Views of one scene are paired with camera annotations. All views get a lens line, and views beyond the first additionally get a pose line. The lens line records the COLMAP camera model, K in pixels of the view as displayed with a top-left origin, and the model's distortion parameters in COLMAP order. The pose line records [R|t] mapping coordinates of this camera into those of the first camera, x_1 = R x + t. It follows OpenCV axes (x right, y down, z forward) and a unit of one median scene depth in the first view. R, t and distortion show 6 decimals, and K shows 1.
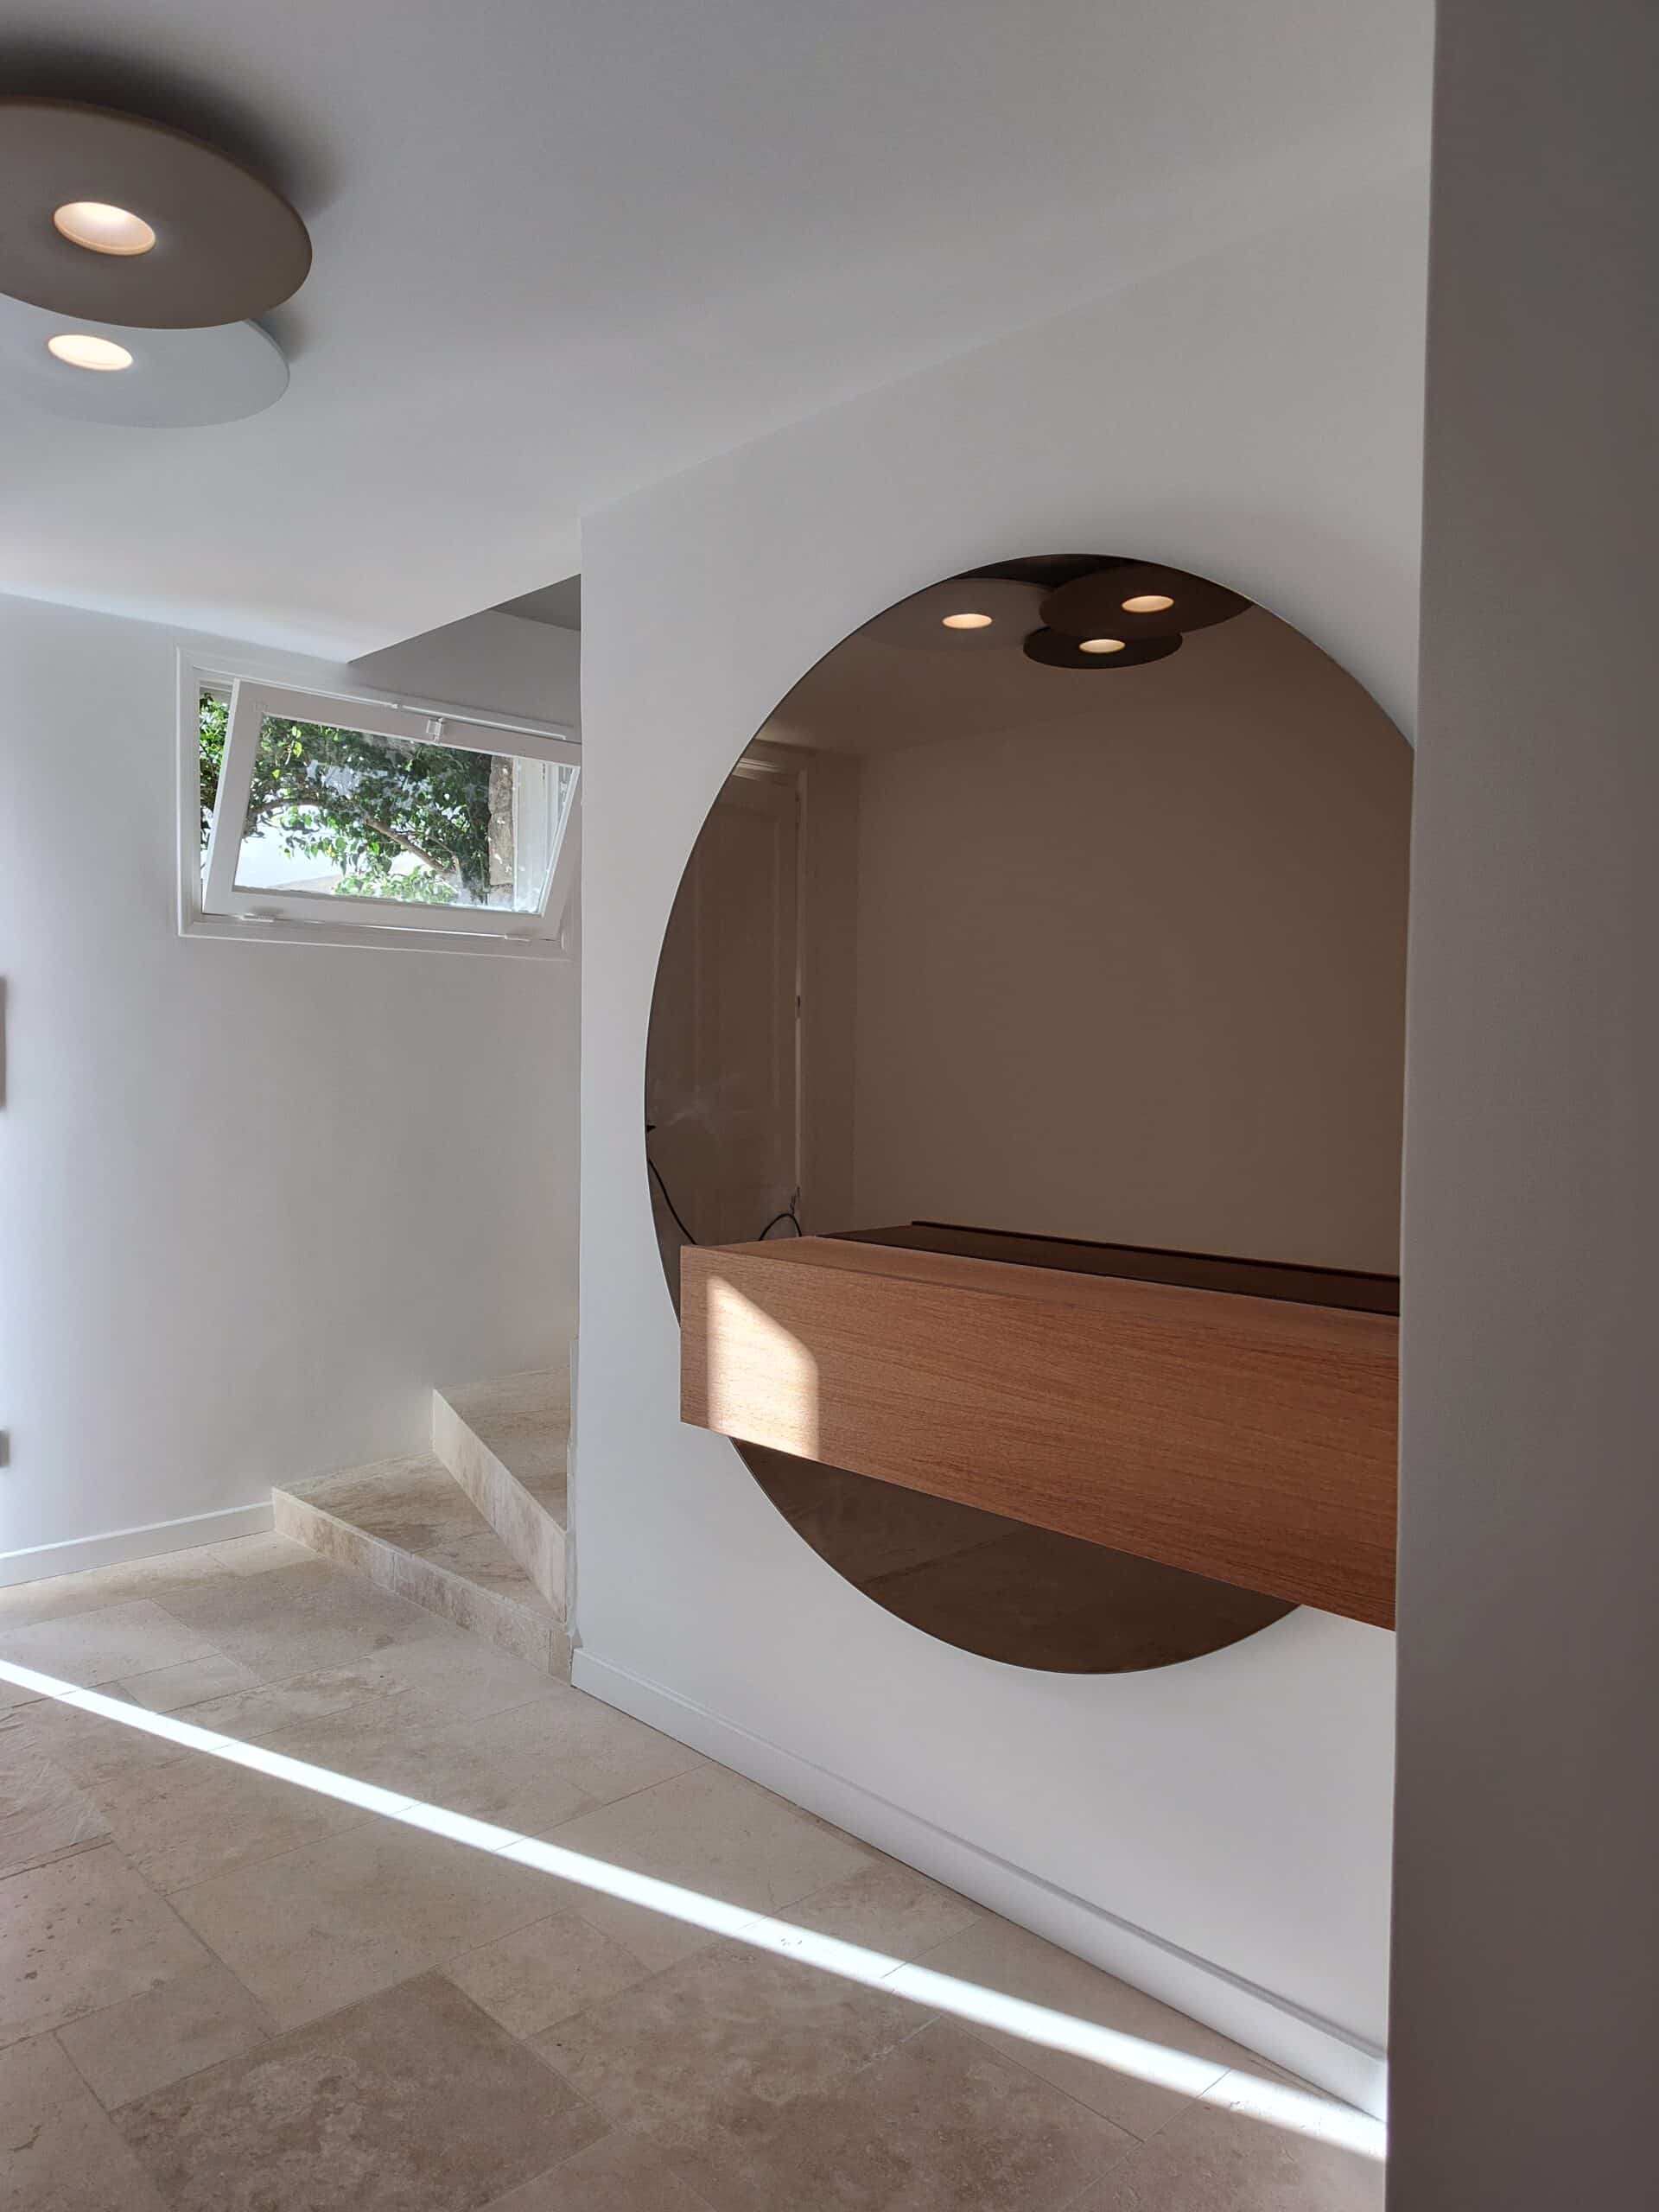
lens RADIAL K [[1508.2, 0, 802.5], [0, 1508.2, 1110.5], [0, 0, 1]] dist [0.091365, -0.138583]
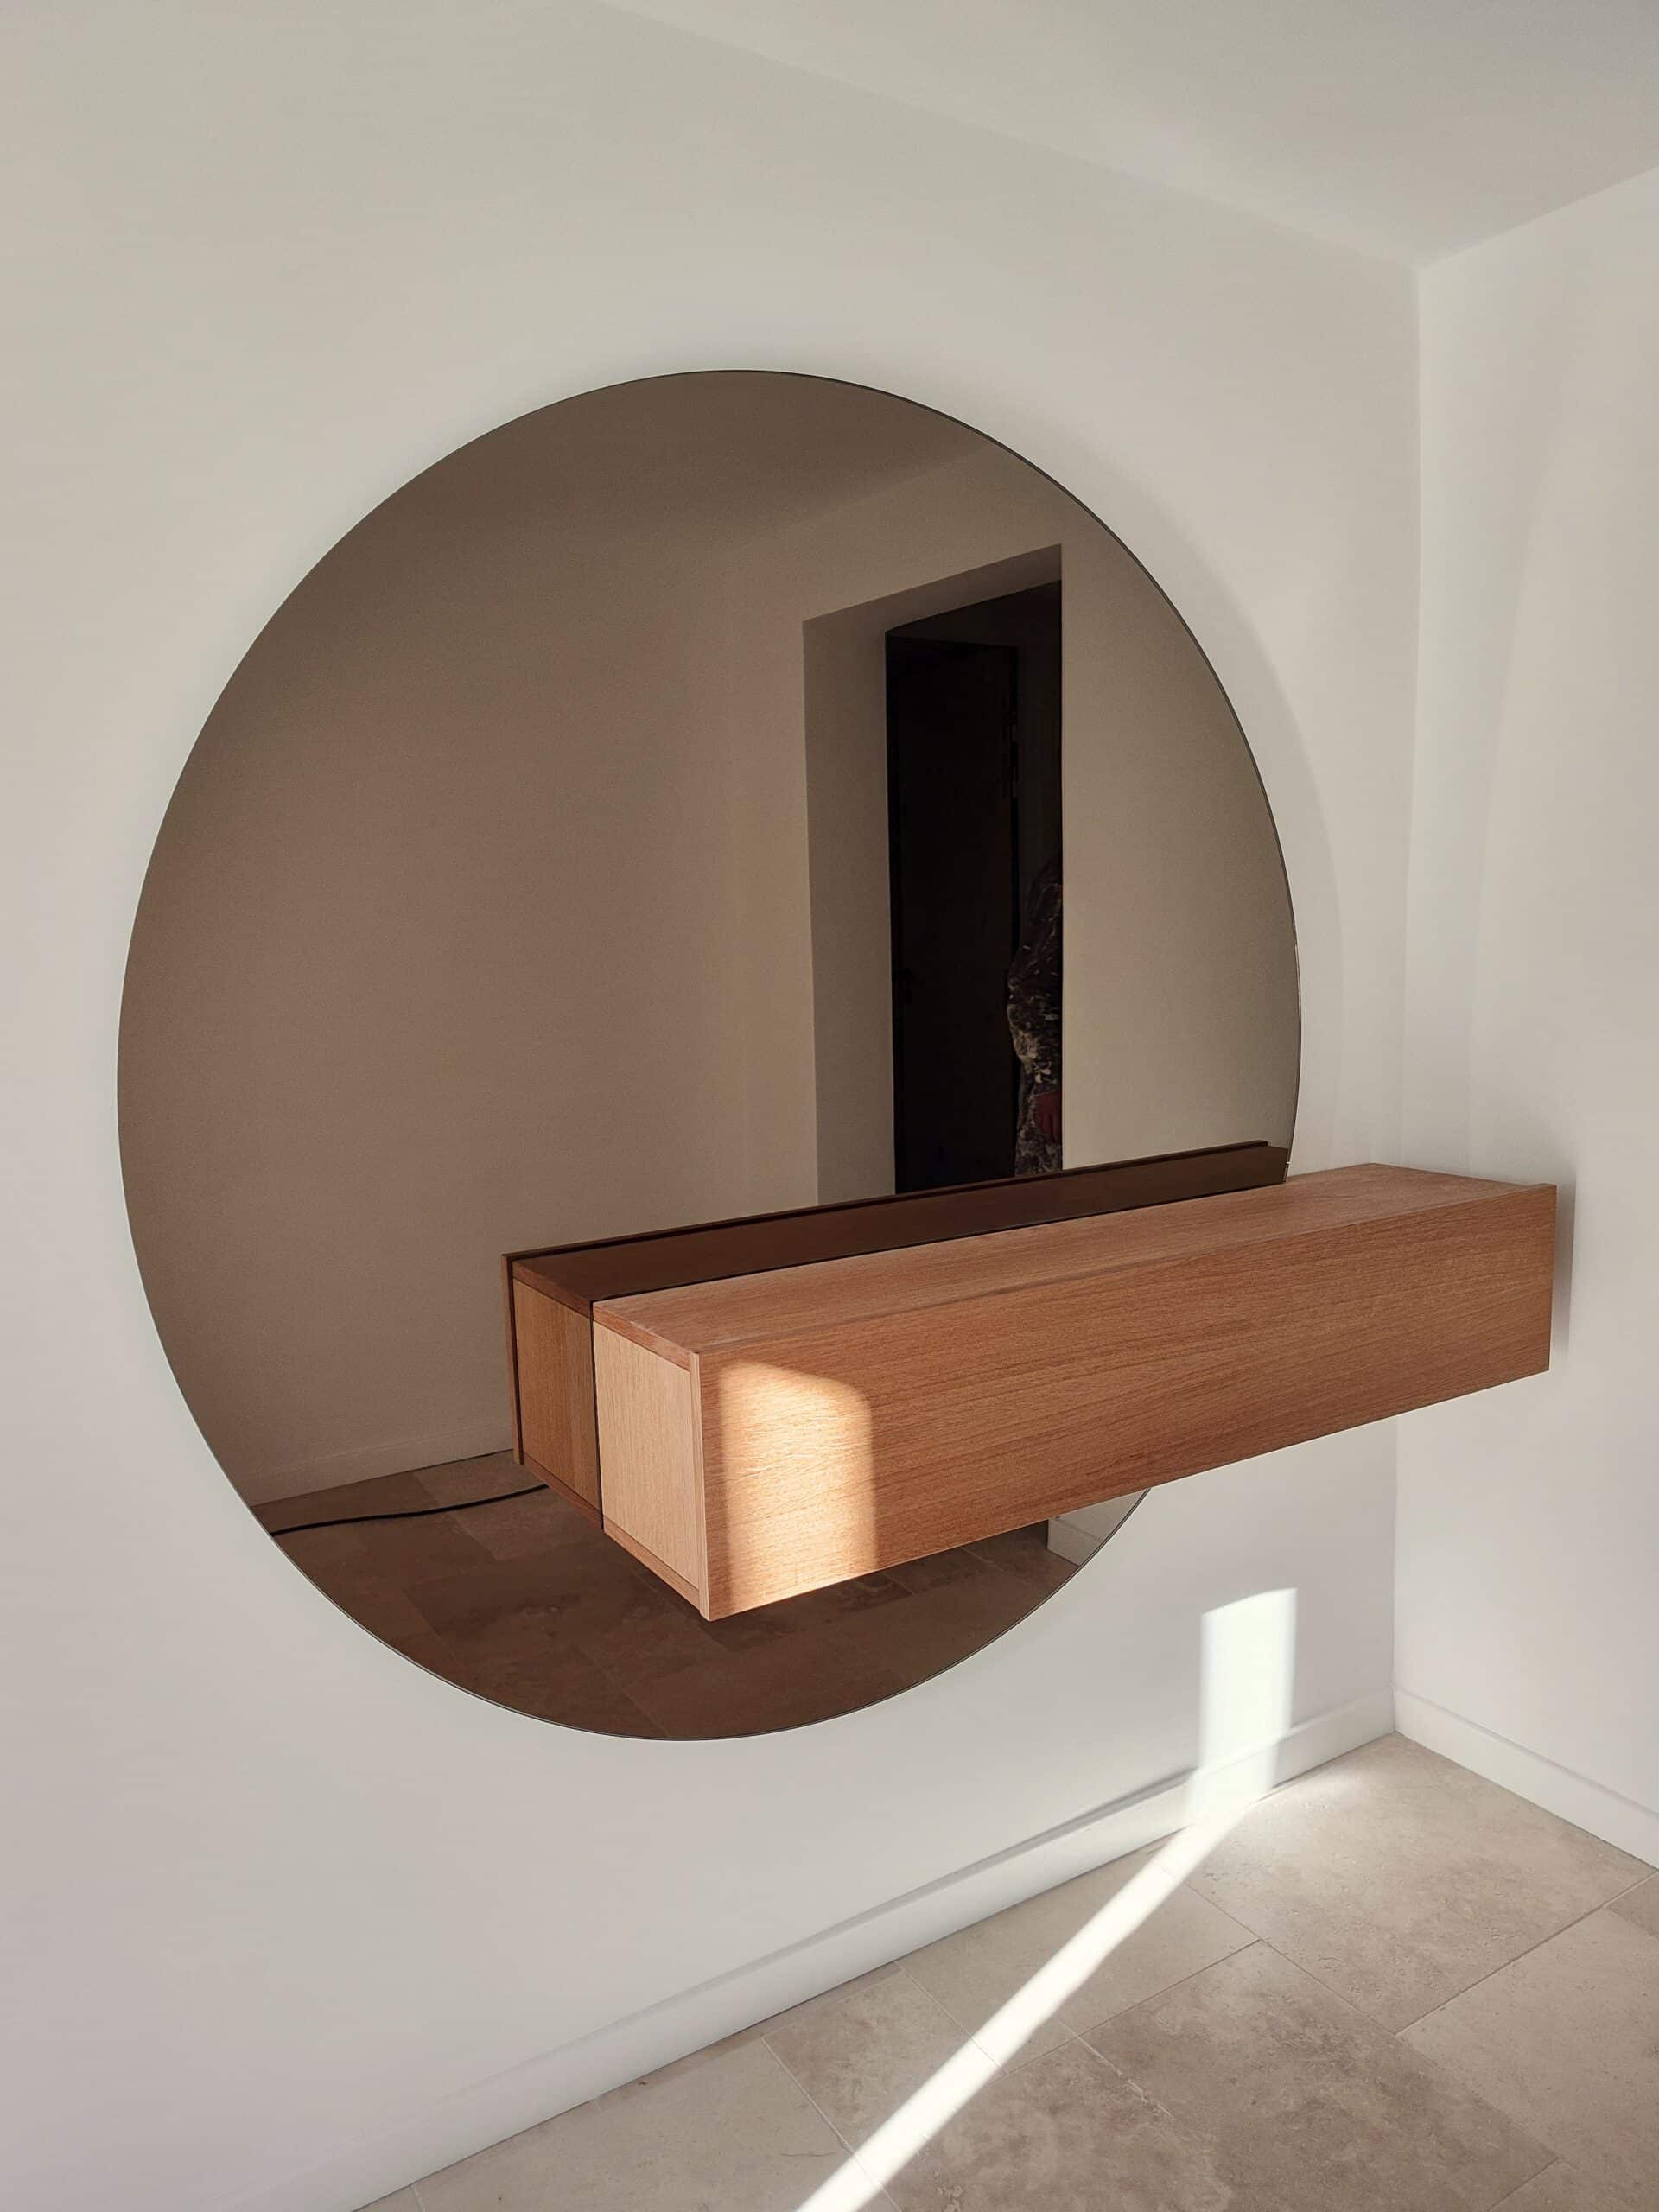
lens RADIAL K [[1508.2, 0, 802.5], [0, 1508.2, 1110.5], [0, 0, 1]] dist [0.091365, -0.138583]
pose [[0.212417, -0.153575, 0.965036, -0.767070], [0.065435, 0.987592, 0.142761, -0.111555], [-0.974986, 0.032823, 0.219830, 0.953483]]
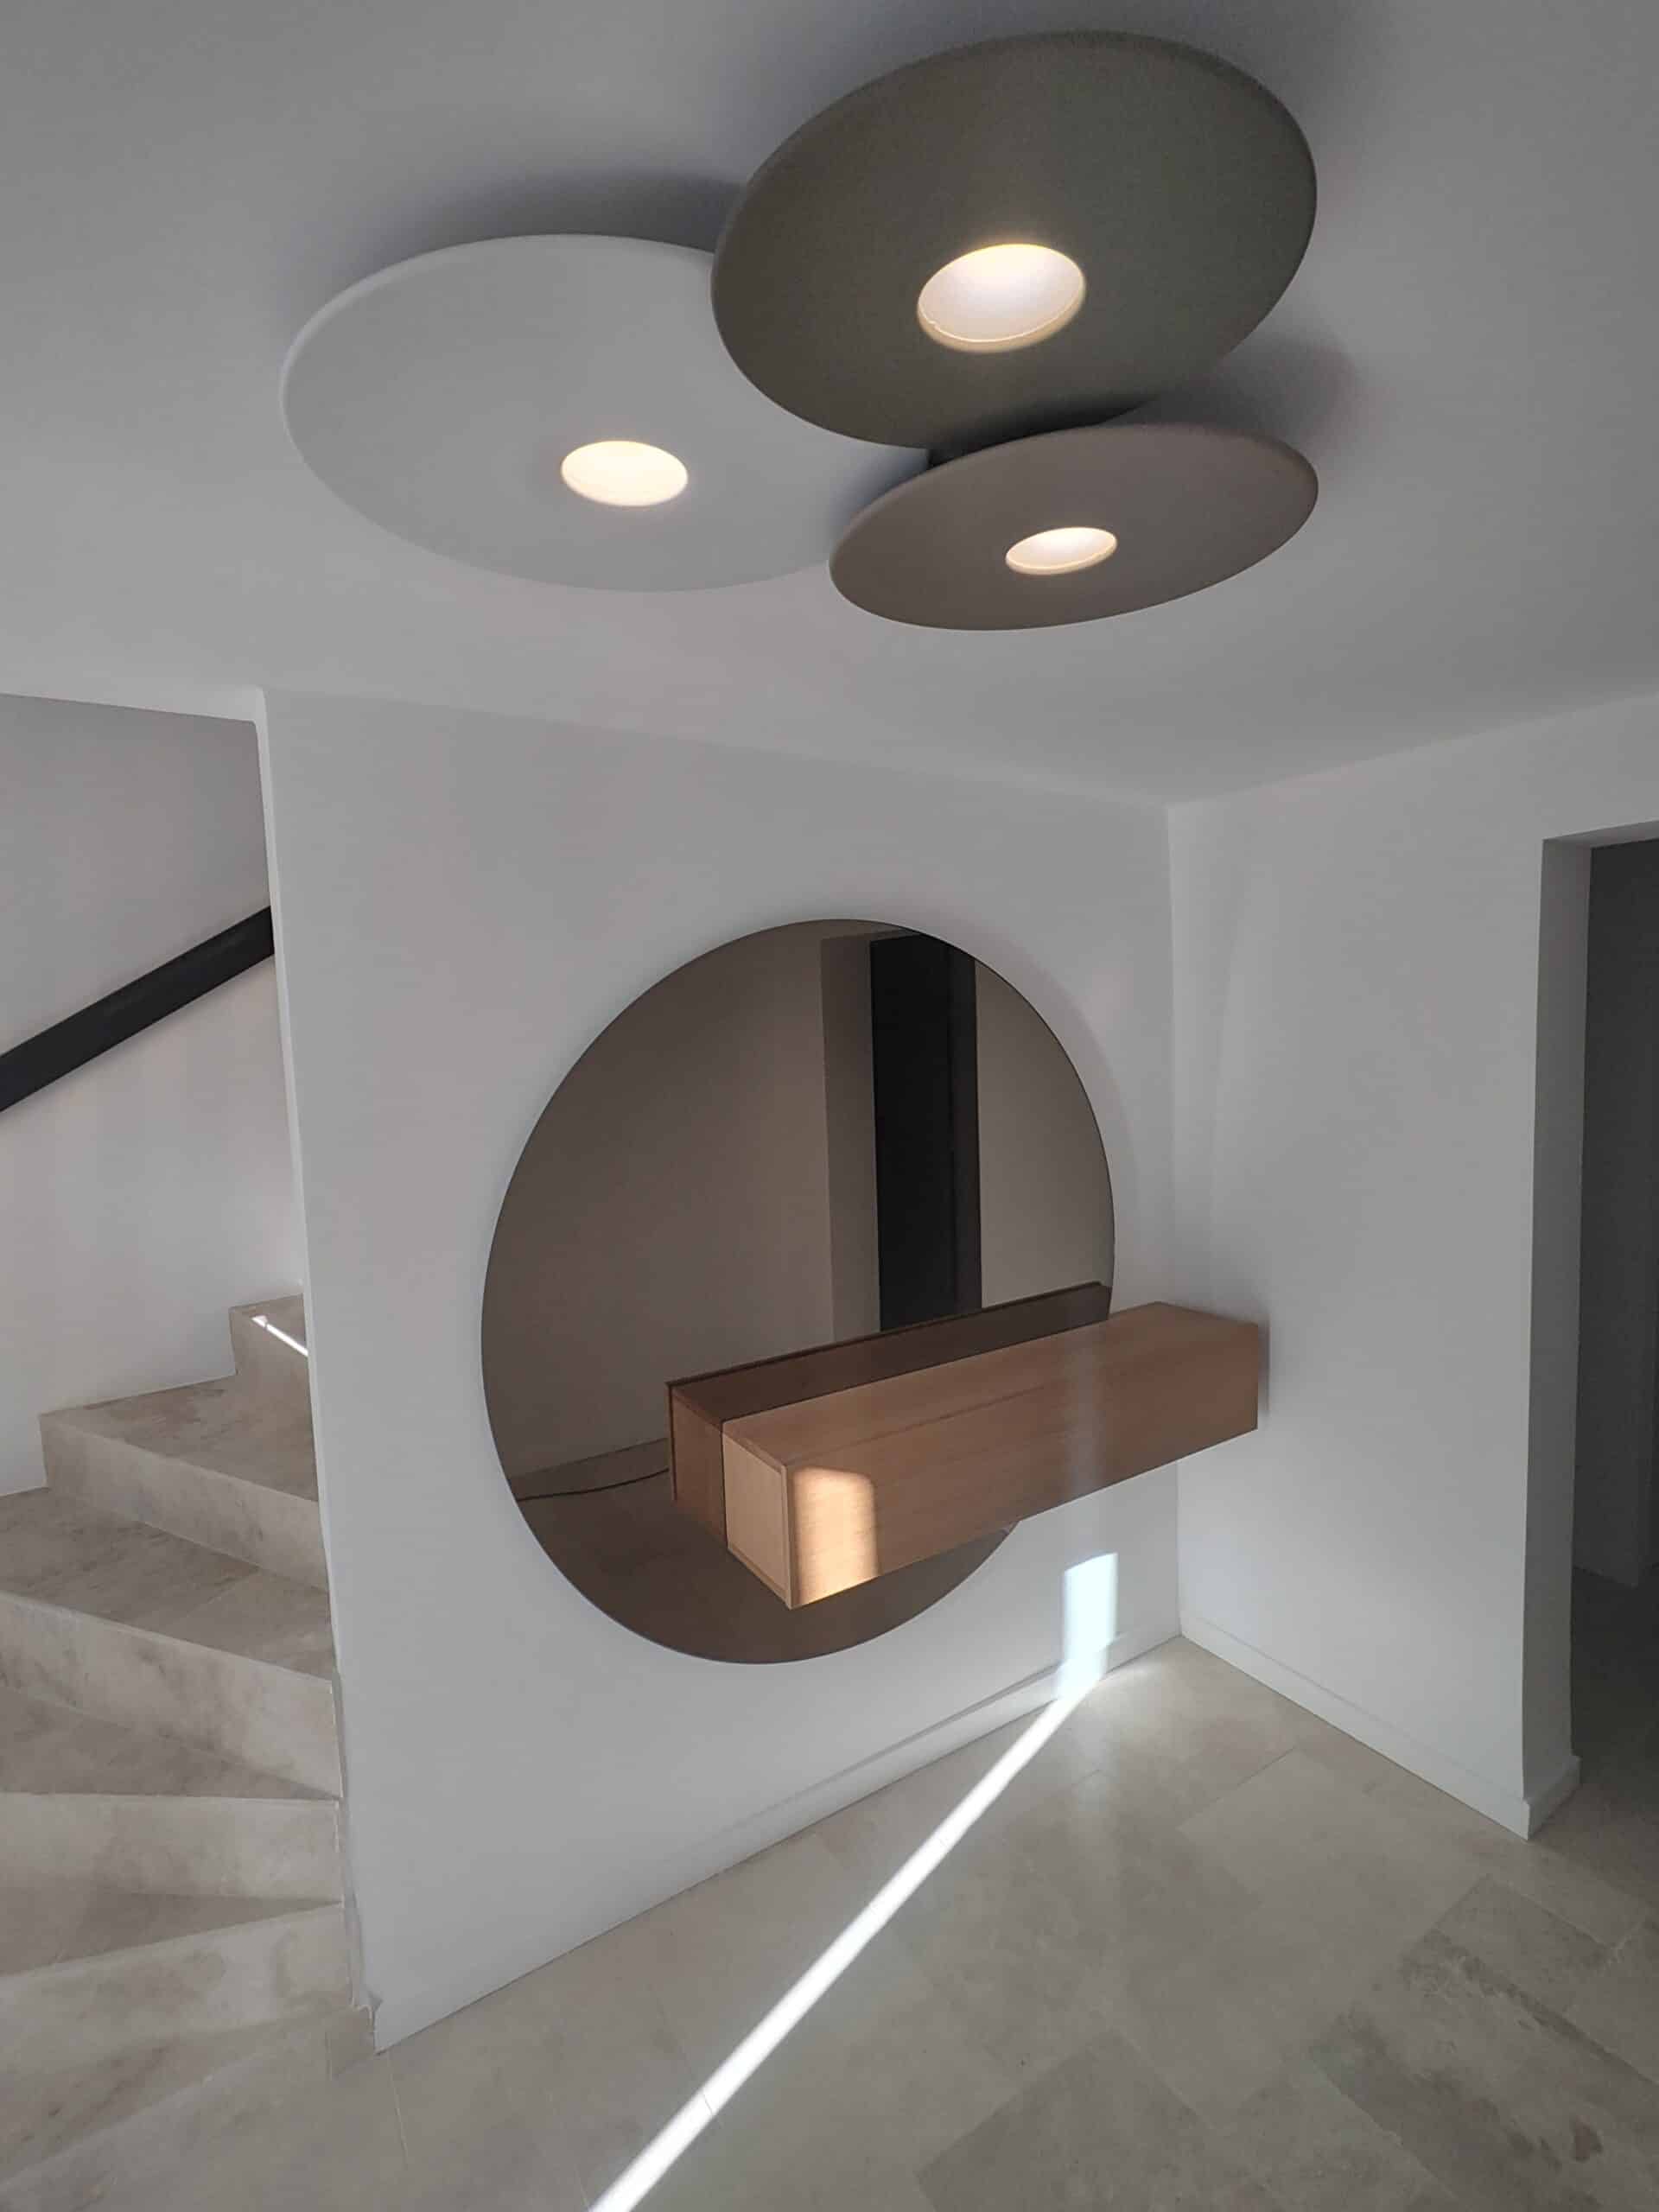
lens RADIAL K [[1027.5, 0, 829.5], [0, 1027.5, 1106.0], [0, 0, 1]] dist [-0.001149, -0.000603]
pose [[0.197047, -0.098193, 0.975464, -0.956081], [0.067503, 0.993969, 0.086420, -0.293982], [-0.978067, 0.048818, 0.202487, 0.923307]]
